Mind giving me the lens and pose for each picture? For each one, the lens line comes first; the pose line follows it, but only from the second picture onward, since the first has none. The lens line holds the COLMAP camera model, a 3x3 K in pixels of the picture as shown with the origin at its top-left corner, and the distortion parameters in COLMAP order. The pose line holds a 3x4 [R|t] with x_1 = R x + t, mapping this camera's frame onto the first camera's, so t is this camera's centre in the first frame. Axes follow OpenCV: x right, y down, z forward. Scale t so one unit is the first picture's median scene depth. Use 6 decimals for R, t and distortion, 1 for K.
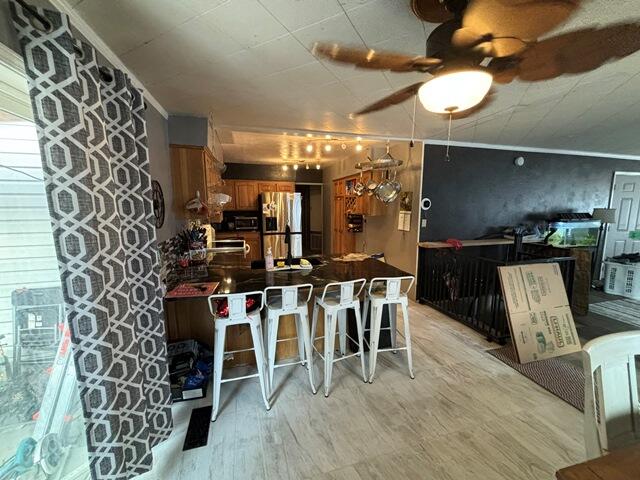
lens RADIAL K [[257.4, 0, 317.8], [0, 257.4, 239.5], [0, 0, 1]] dist [0.001248, -0.000418]
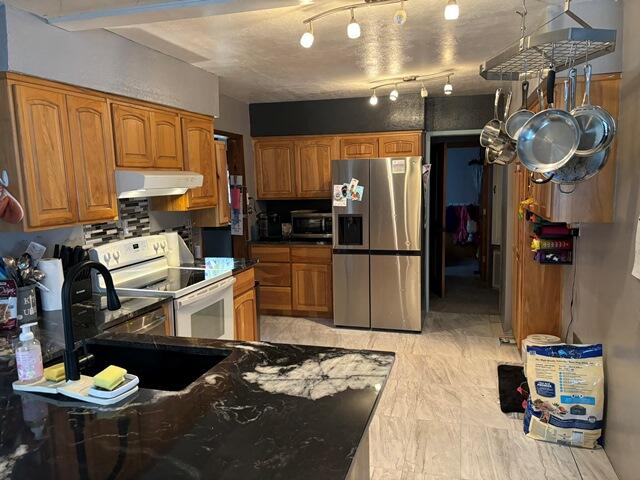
lens RADIAL K [[483.5, 0, 324.3], [0, 483.5, 243.7], [0, 0, 1]] dist [0.023745, -0.009421]
pose [[0.859081, 0.054432, -0.508937, 0.225213], [-0.055883, 0.998360, 0.012447, -0.048107], [0.508780, 0.017749, 0.860714, 0.277908]]
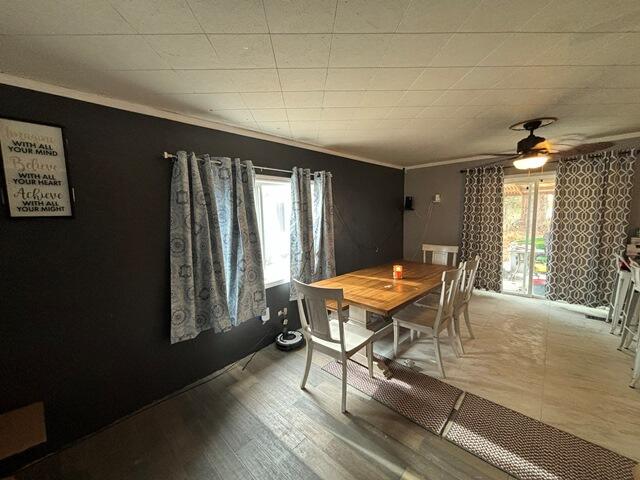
lens RADIAL K [[257.4, 0, 318.4], [0, 257.4, 240.4], [0, 0, 1]] dist [0.001248, -0.000418]
pose [[-0.840830, 0.097151, -0.532509, 0.728020], [-0.036087, 0.971513, 0.234224, -0.066840], [0.540095, 0.216159, -0.813371, 0.417879]]
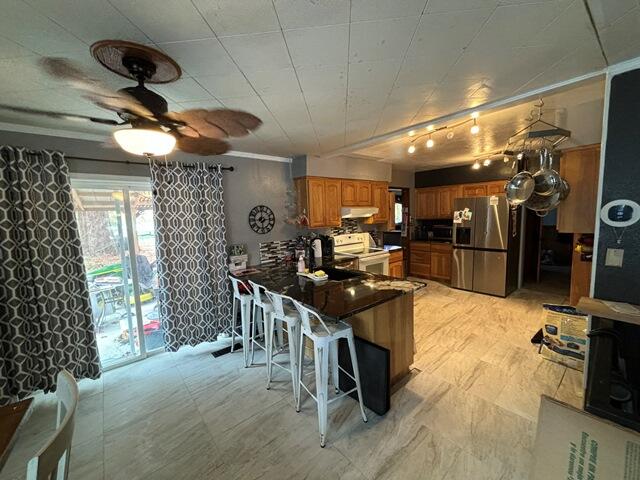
lens RADIAL K [[257.4, 0, 318.5], [0, 257.4, 241.5], [0, 0, 1]] dist [0.001248, -0.000418]
pose [[0.420968, 0.090082, -0.902591, 0.404568], [-0.098757, 0.993693, 0.053115, -0.043858], [0.901683, 0.066777, 0.427210, 0.249354]]
